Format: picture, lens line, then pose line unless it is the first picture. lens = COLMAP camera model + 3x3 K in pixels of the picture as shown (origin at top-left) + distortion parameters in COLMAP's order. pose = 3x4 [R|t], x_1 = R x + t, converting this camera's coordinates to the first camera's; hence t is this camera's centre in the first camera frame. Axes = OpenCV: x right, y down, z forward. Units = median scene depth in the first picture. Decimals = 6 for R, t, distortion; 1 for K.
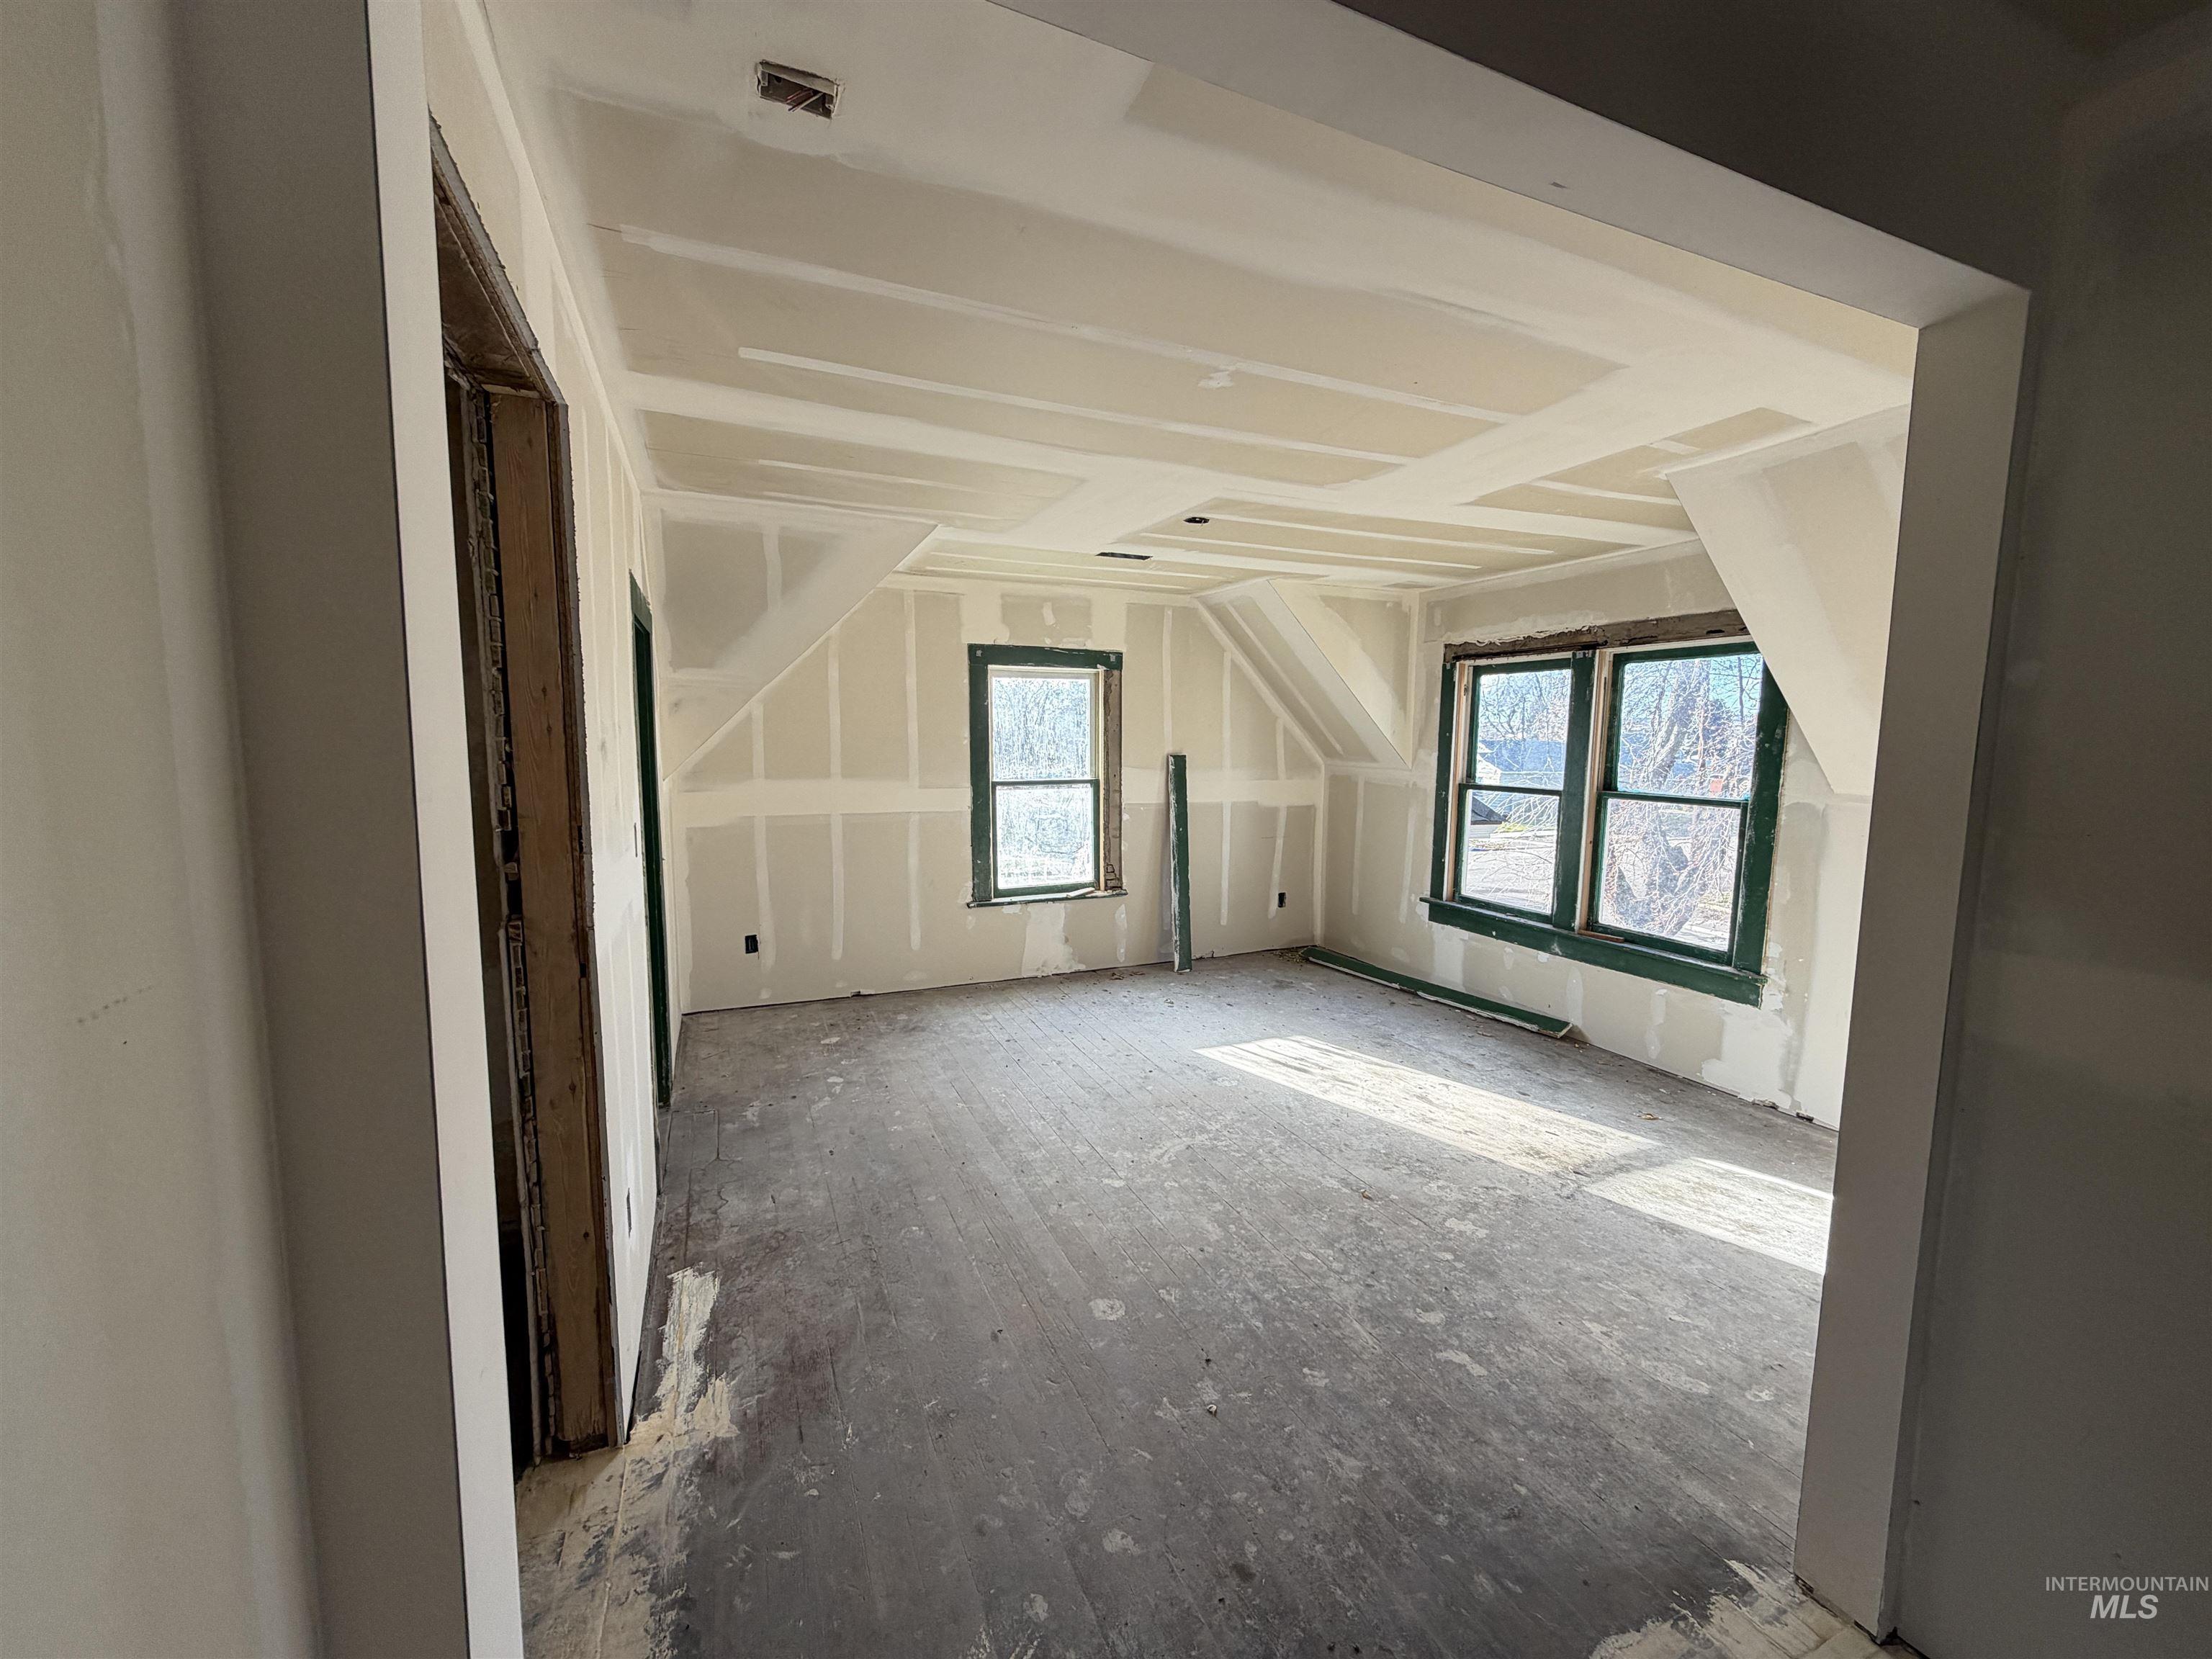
lens RADIAL K [[879.7, 0, 1108.2], [0, 879.7, 829.3], [0, 0, 1]] dist [0.000832, -0.000364]
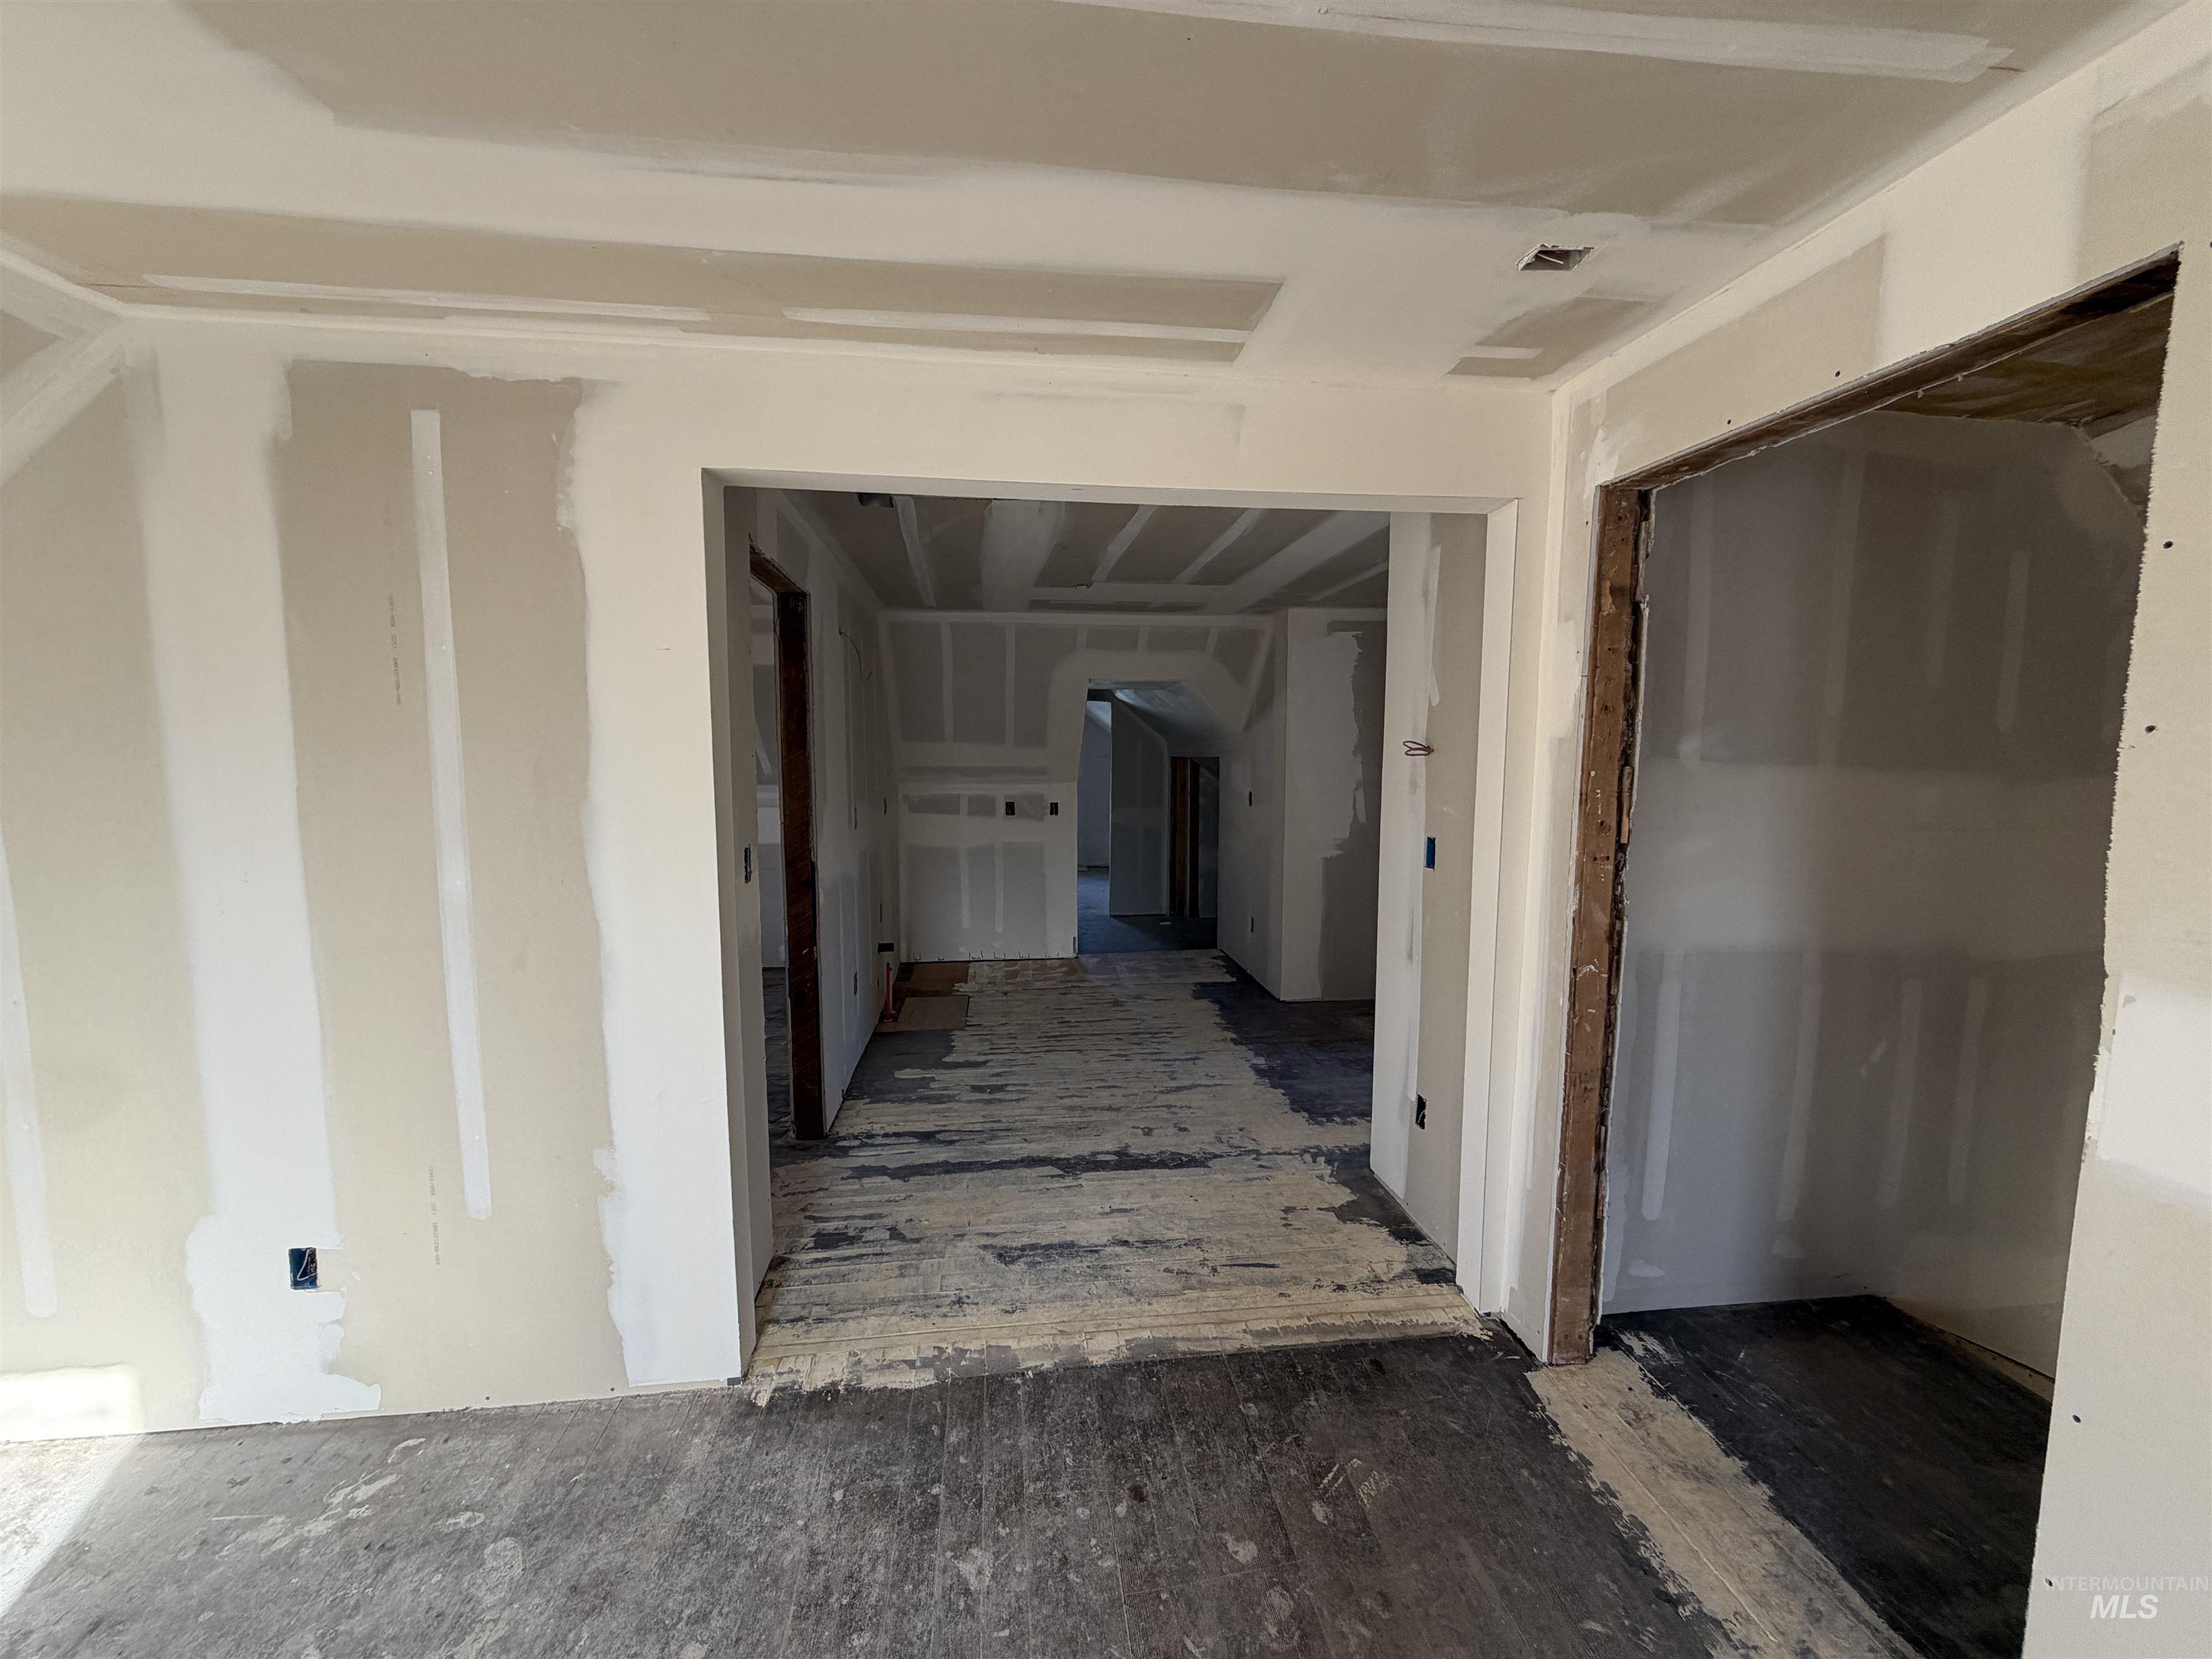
lens RADIAL K [[879.7, 0, 1104.6], [0, 879.7, 833.3], [0, 0, 1]] dist [0.000832, -0.000364]
pose [[-0.958172, -0.040688, 0.283287, -0.041625], [0.017233, 0.979844, 0.199019, -0.098005], [-0.285675, 0.195576, -0.938158, 0.842081]]
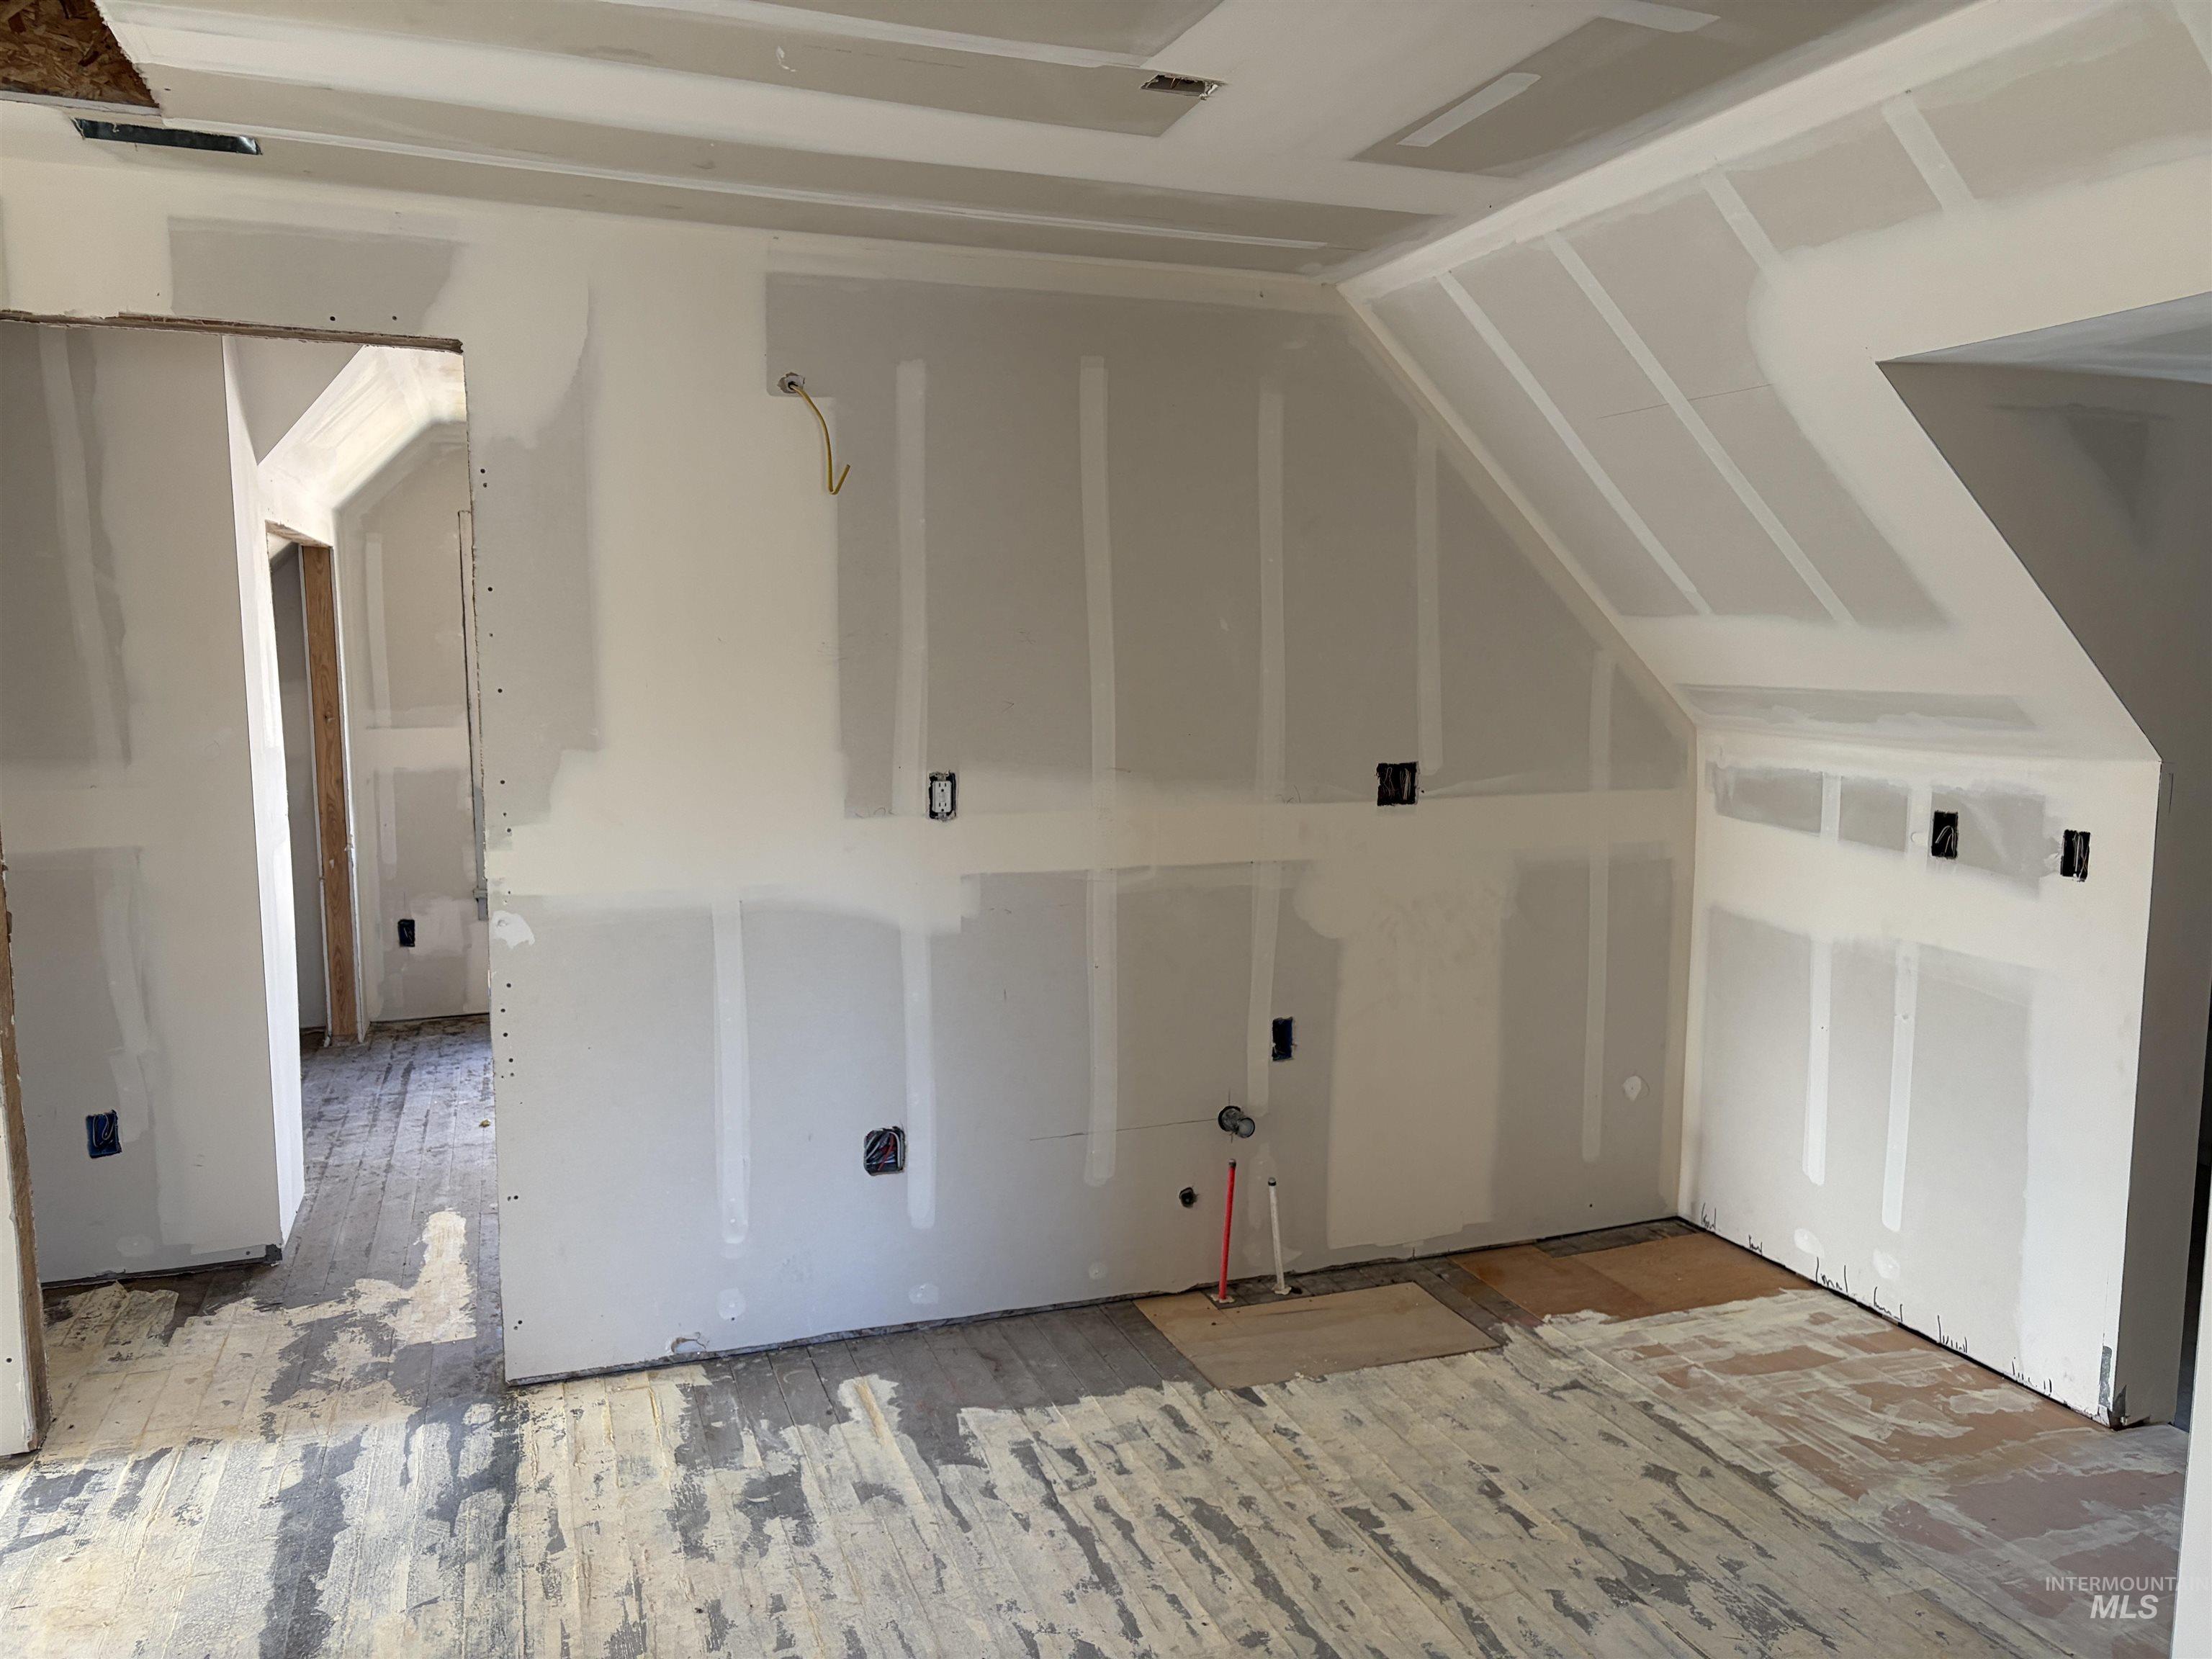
lens RADIAL K [[1674.2, 0, 1116.8], [0, 1674.2, 836.9], [0, 0, 1]] dist [0.058418, -0.062246]
pose [[0.061112, -0.132690, 0.989272, -0.381539], [0.111200, 0.985859, 0.125363, 0.021782], [-0.991917, 0.102346, 0.075003, -0.355150]]
